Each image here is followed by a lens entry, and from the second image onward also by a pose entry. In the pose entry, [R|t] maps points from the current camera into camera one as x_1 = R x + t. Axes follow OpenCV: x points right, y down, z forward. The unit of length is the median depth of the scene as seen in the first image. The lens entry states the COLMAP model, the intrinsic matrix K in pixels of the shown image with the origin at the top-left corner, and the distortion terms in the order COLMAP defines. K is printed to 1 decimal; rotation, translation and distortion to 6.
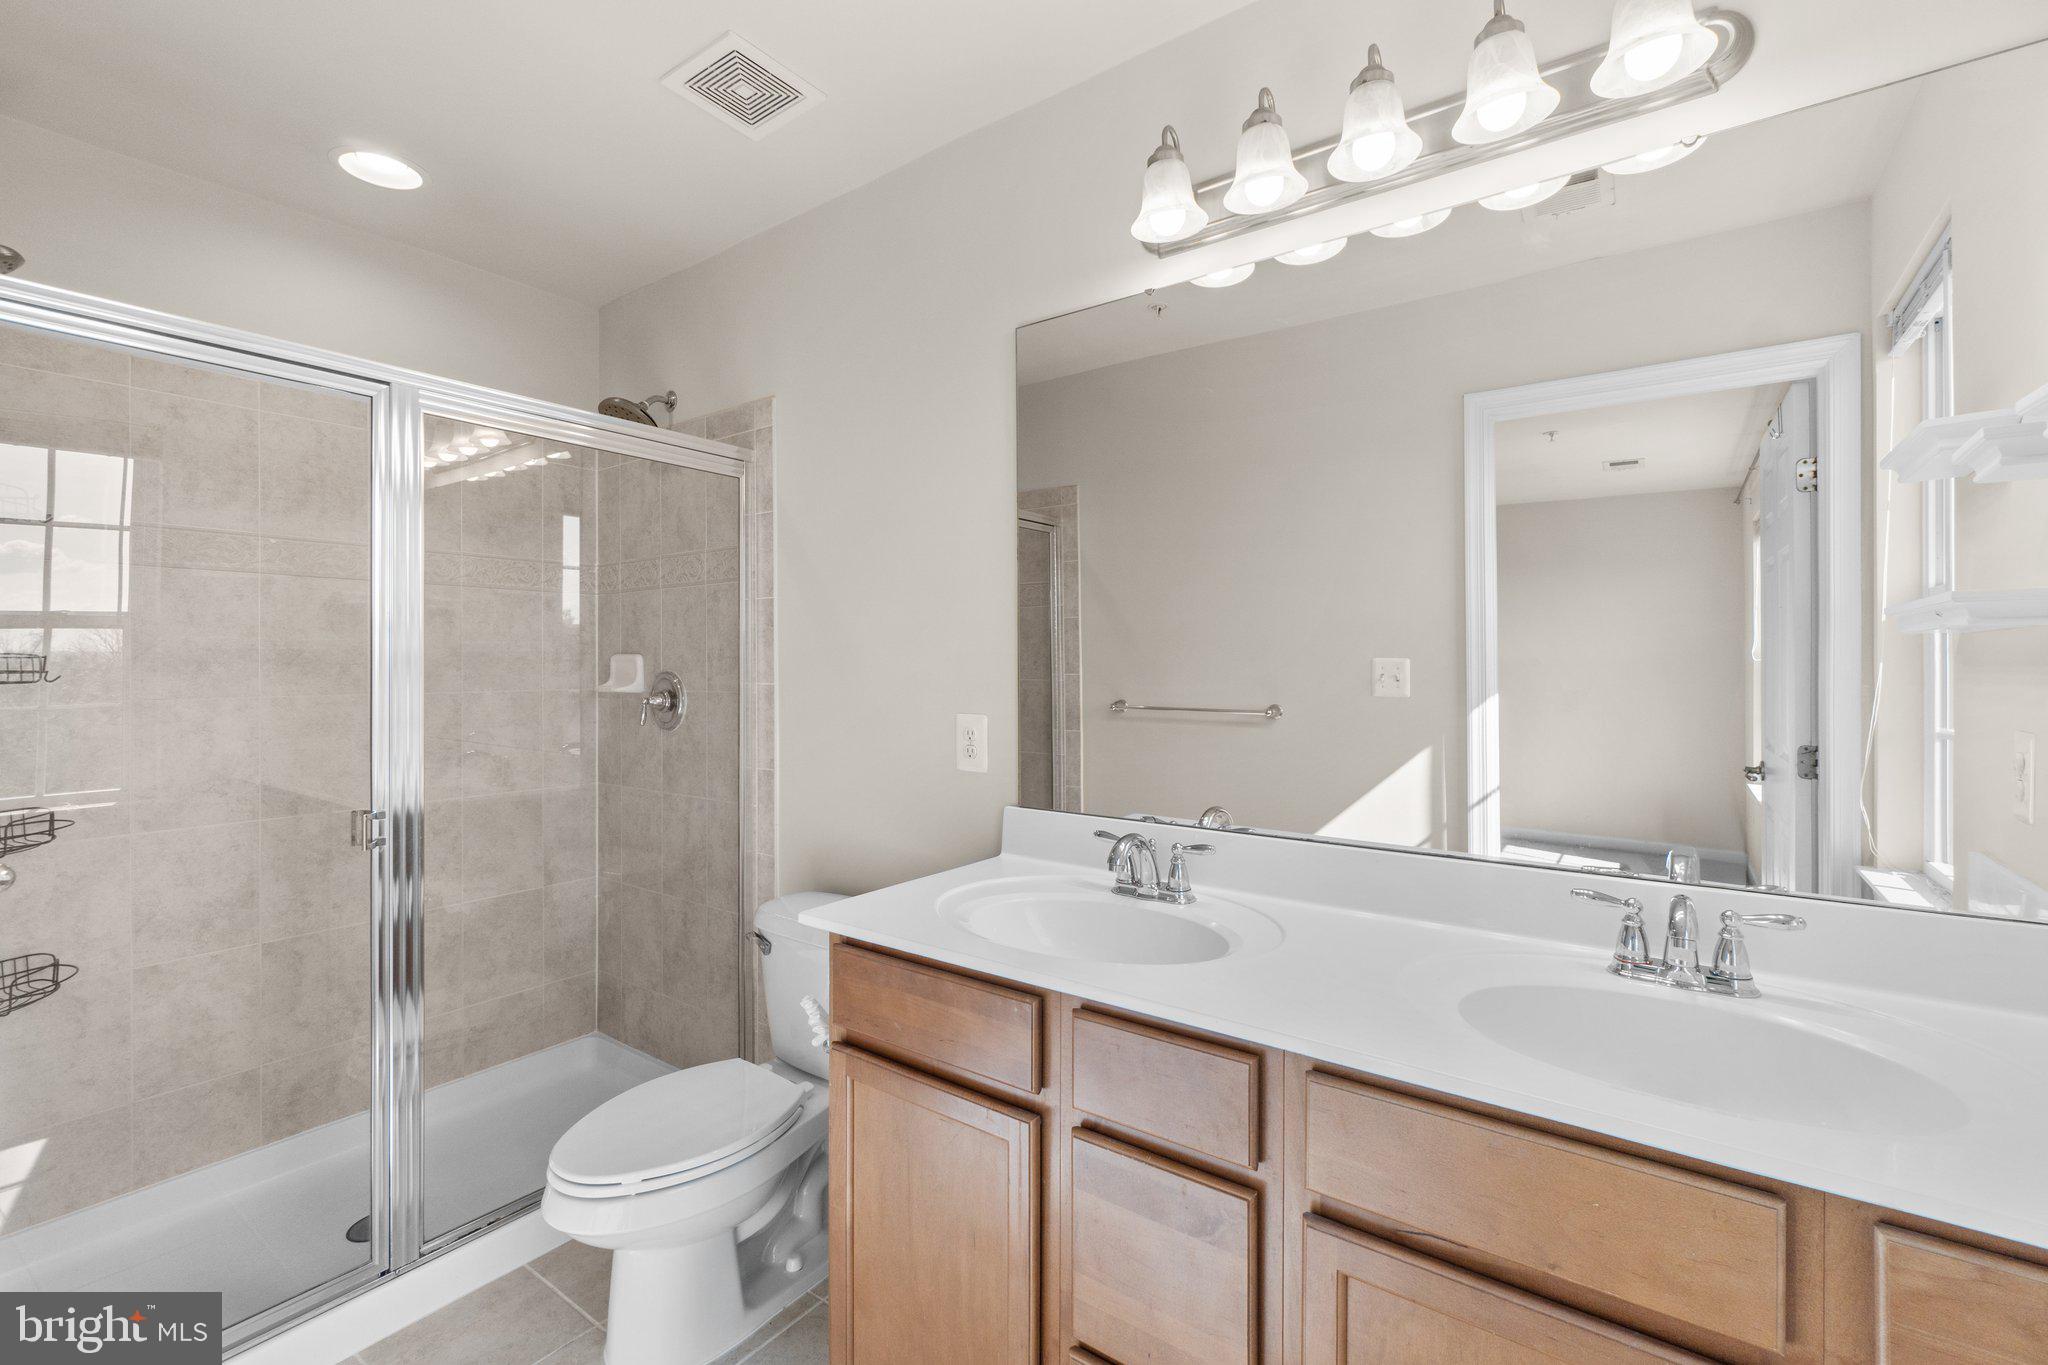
lens RADIAL K [[891.5, 0, 1019.3], [0, 891.5, 645.9], [0, 0, 1]] dist [-0.000397, 0.000279]
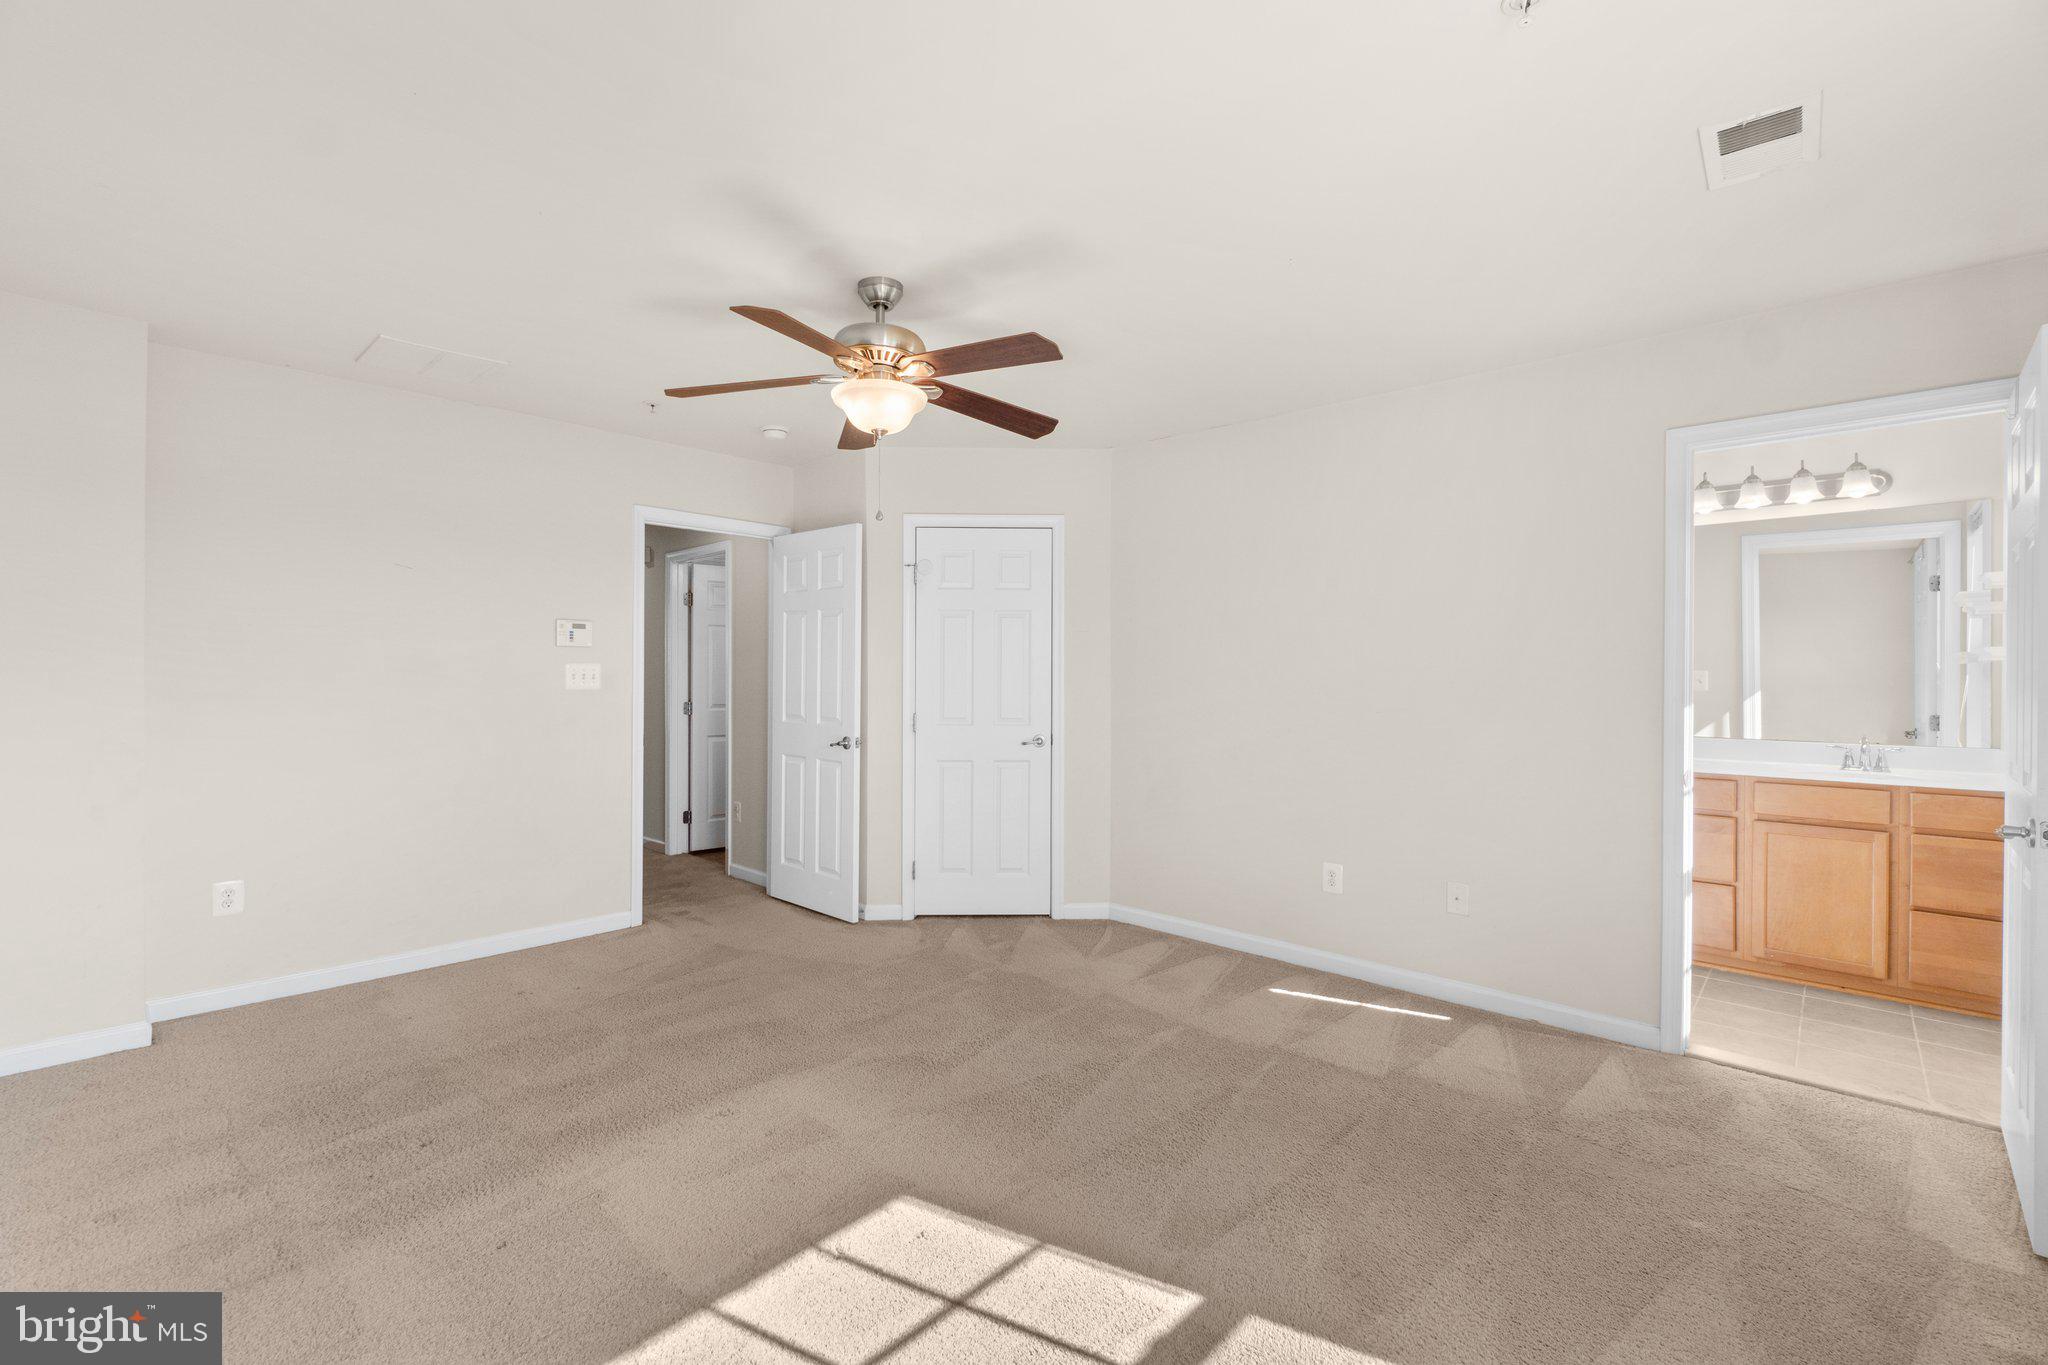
lens RADIAL K [[891.5, 0, 1019.3], [0, 891.5, 645.9], [0, 0, 1]] dist [-0.000397, 0.000279]
pose [[0.992059, 0.005519, -0.125653, -1.366727], [-0.007012, 0.999910, -0.011440, -0.017918], [0.125579, 0.012230, 0.992008, -1.870635]]
